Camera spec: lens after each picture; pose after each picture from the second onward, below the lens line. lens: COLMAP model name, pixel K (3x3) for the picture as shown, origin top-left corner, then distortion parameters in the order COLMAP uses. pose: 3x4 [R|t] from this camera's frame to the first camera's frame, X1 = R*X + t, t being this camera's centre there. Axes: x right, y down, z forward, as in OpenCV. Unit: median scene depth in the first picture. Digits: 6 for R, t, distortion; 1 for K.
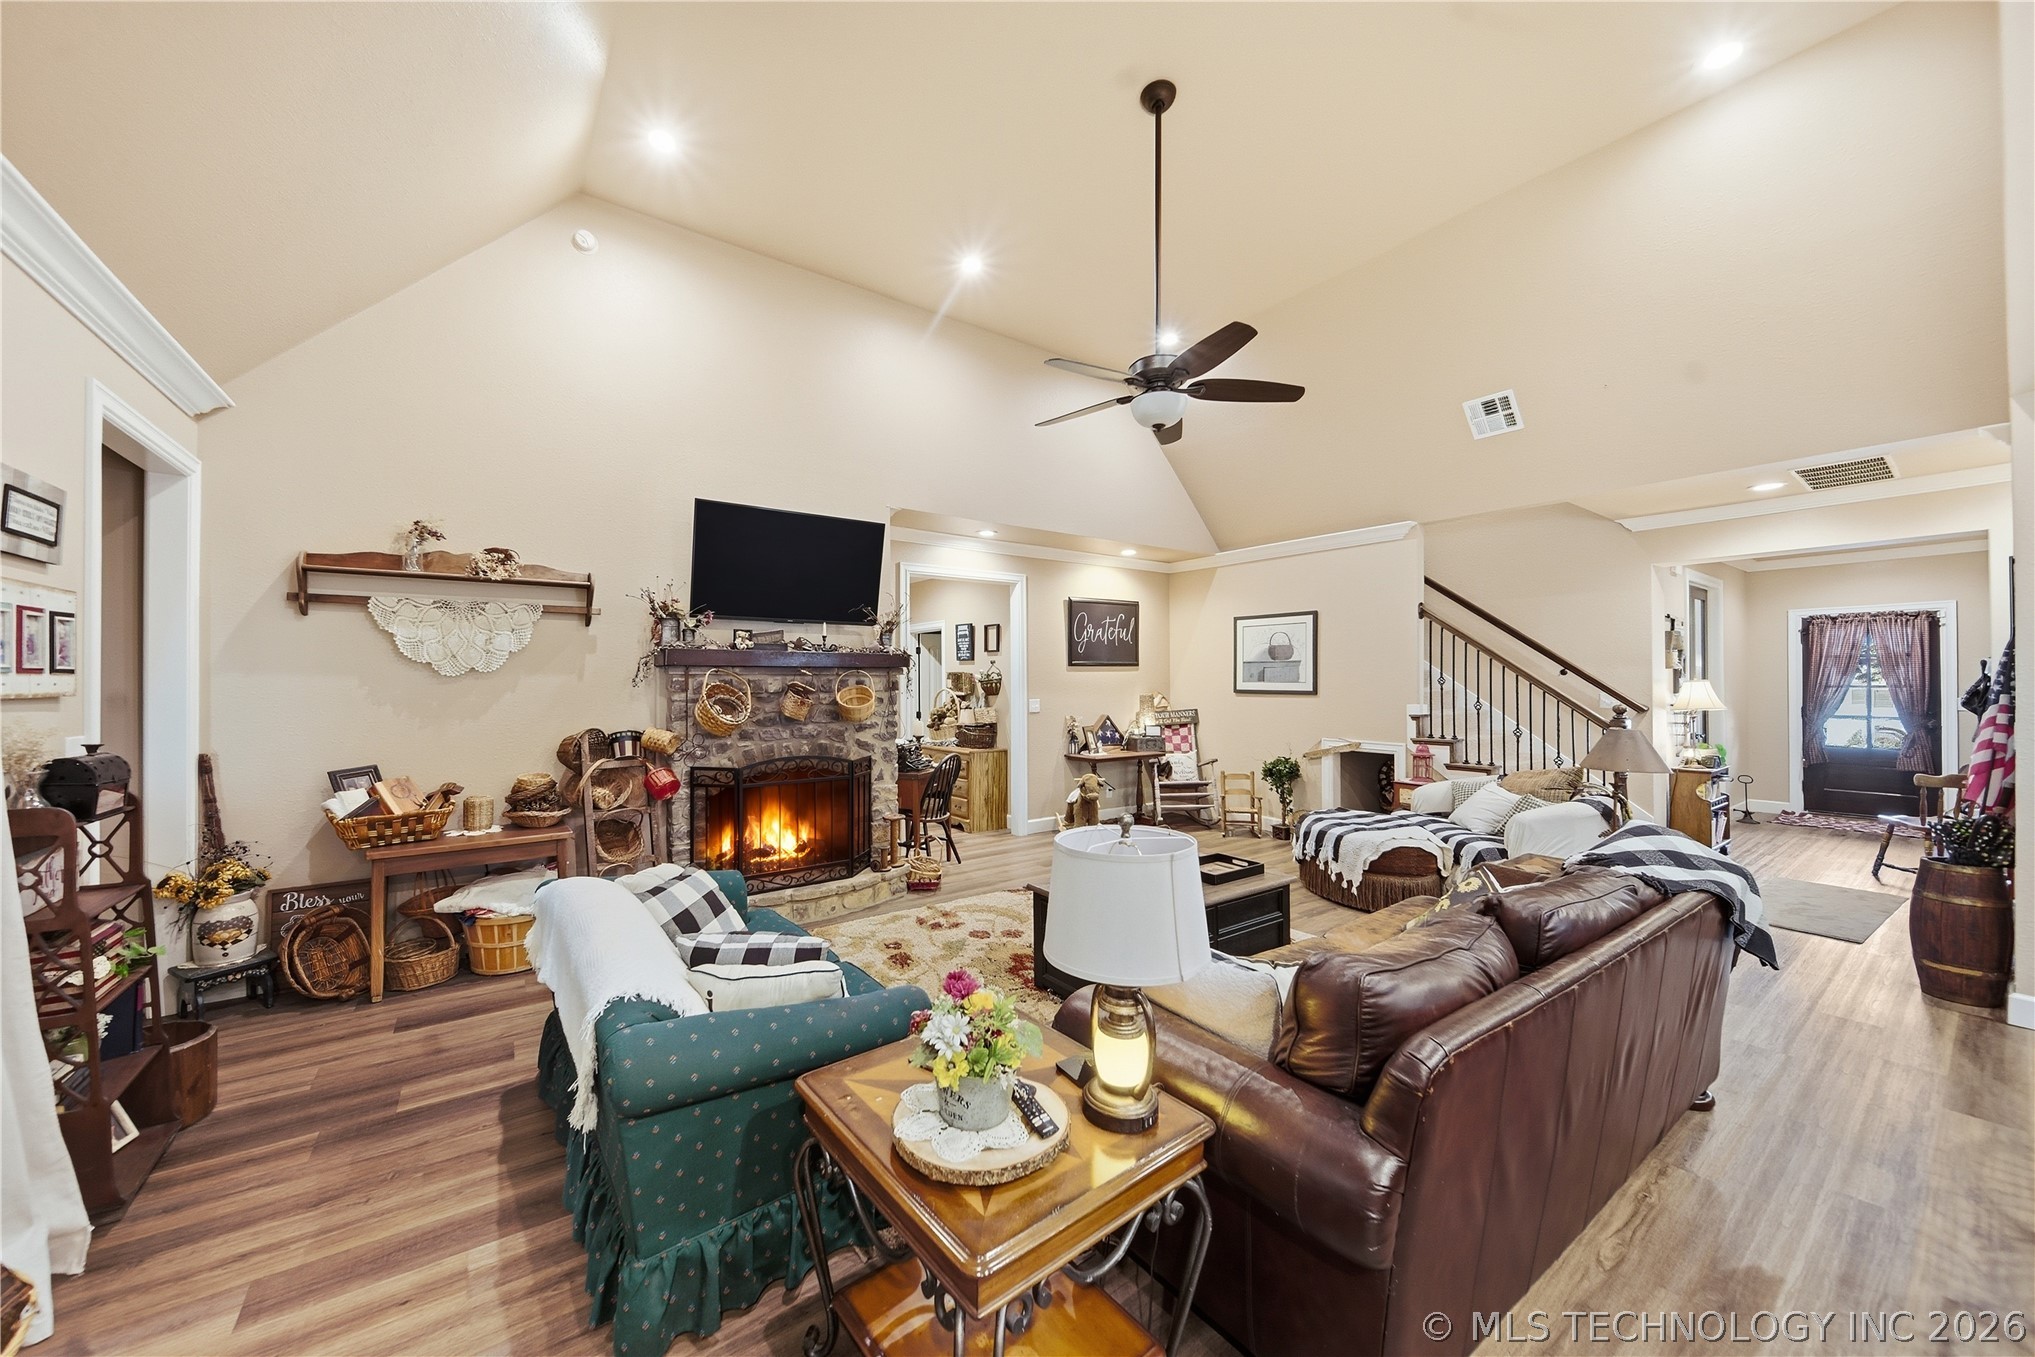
lens RADIAL K [[732.0, 0, 1002.1], [0, 732.0, 675.6], [0, 0, 1]] dist [-0.004231, -0.000053]
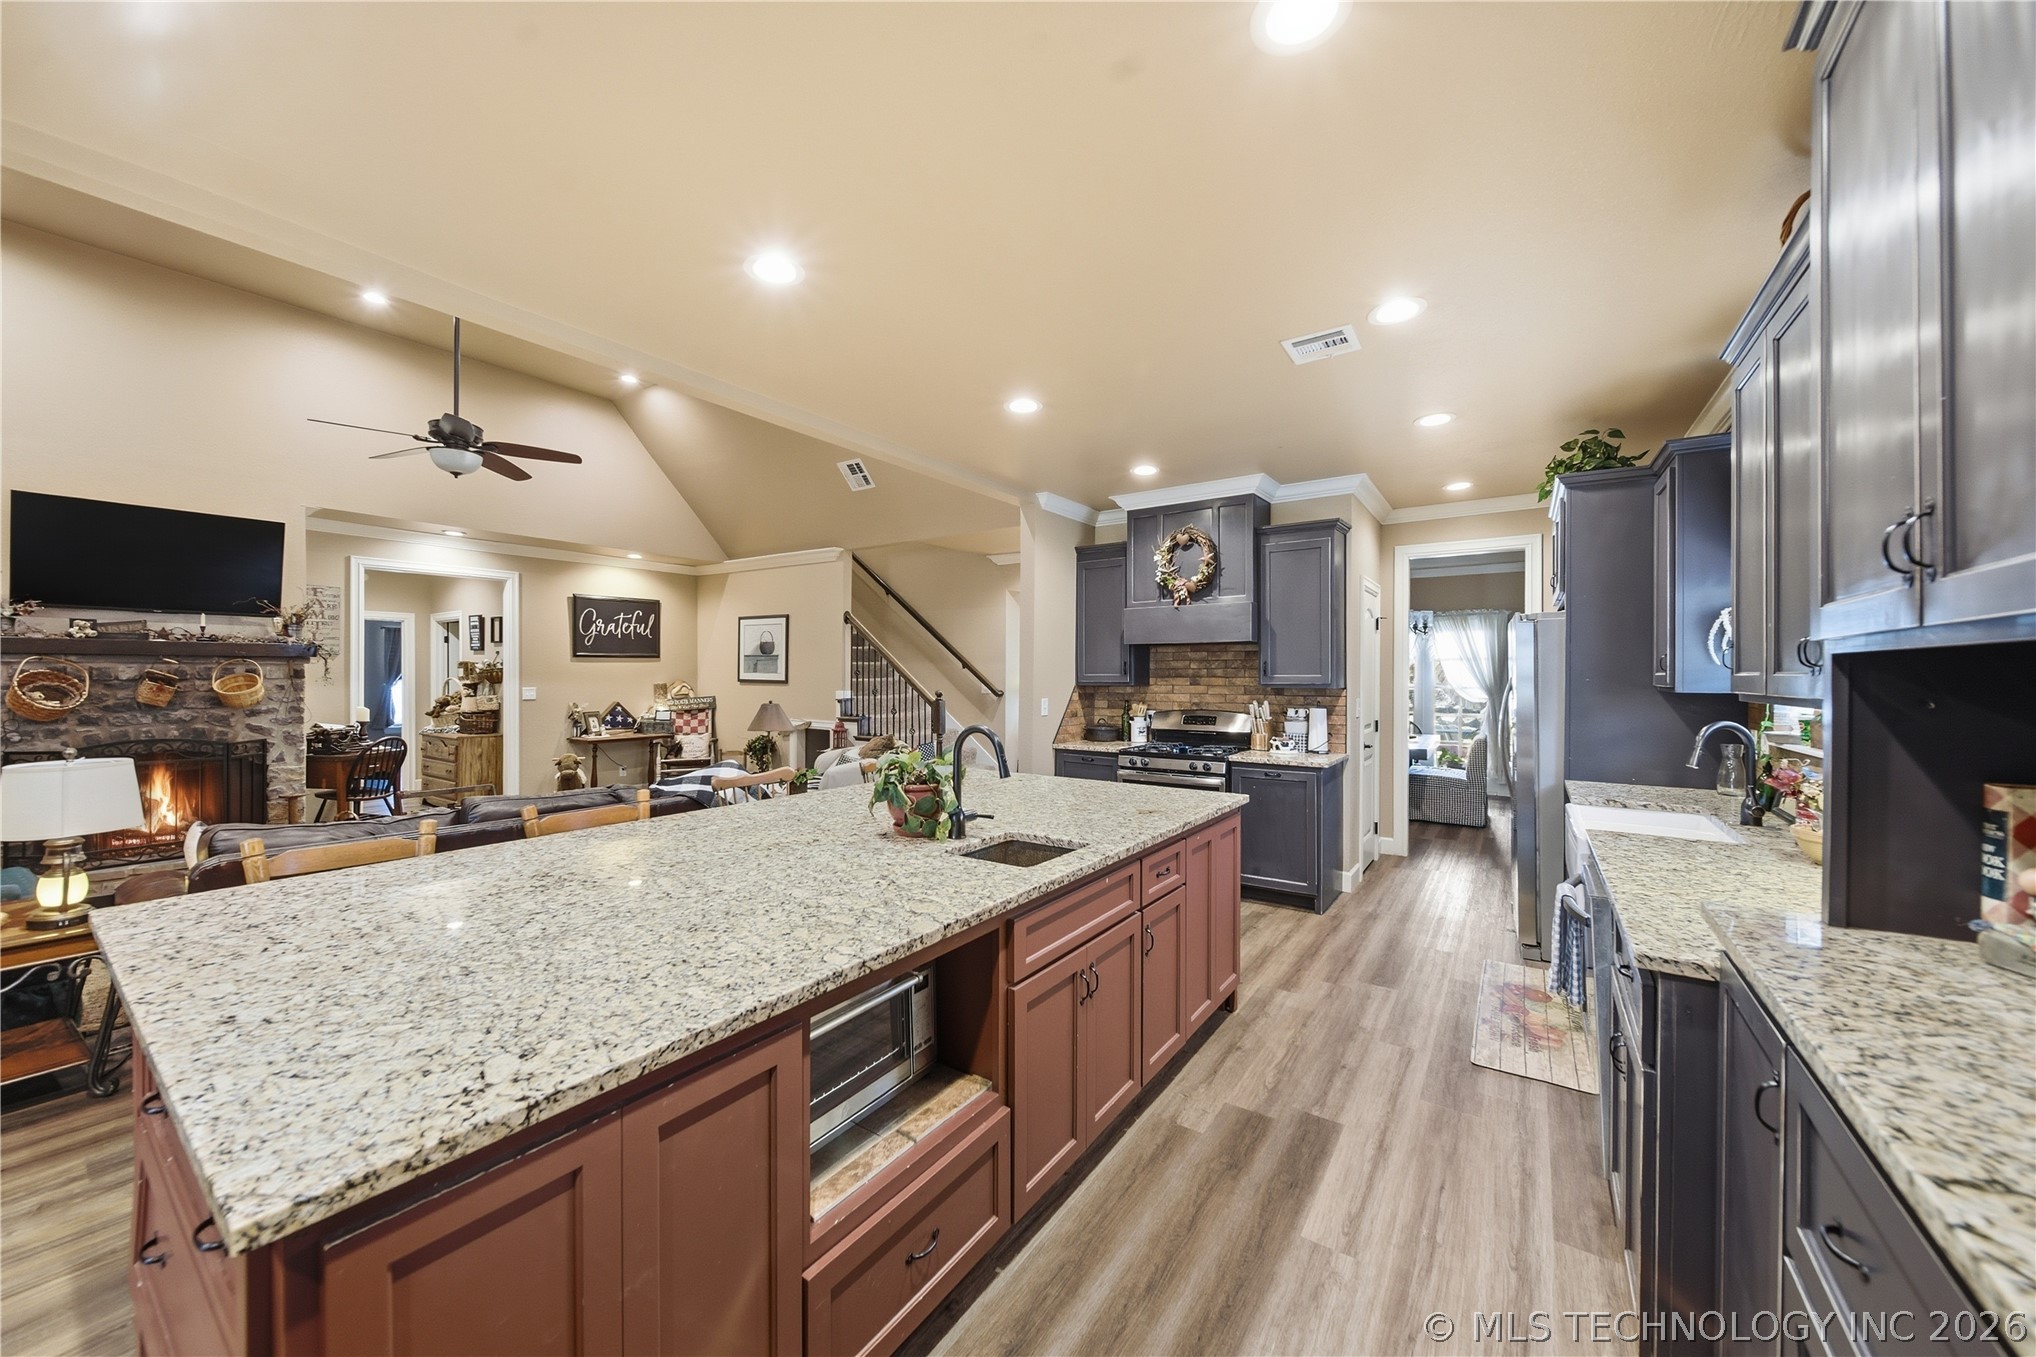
lens RADIAL K [[732.4, 0, 1008.2], [0, 732.4, 684.8], [0, 0, 1]] dist [-0.004231, -0.000053]
pose [[0.940684, 0.000180, 0.339284, 0.478389], [-0.008617, 0.999690, 0.023359, -0.004598], [-0.339175, -0.024897, 0.940394, -0.373472]]
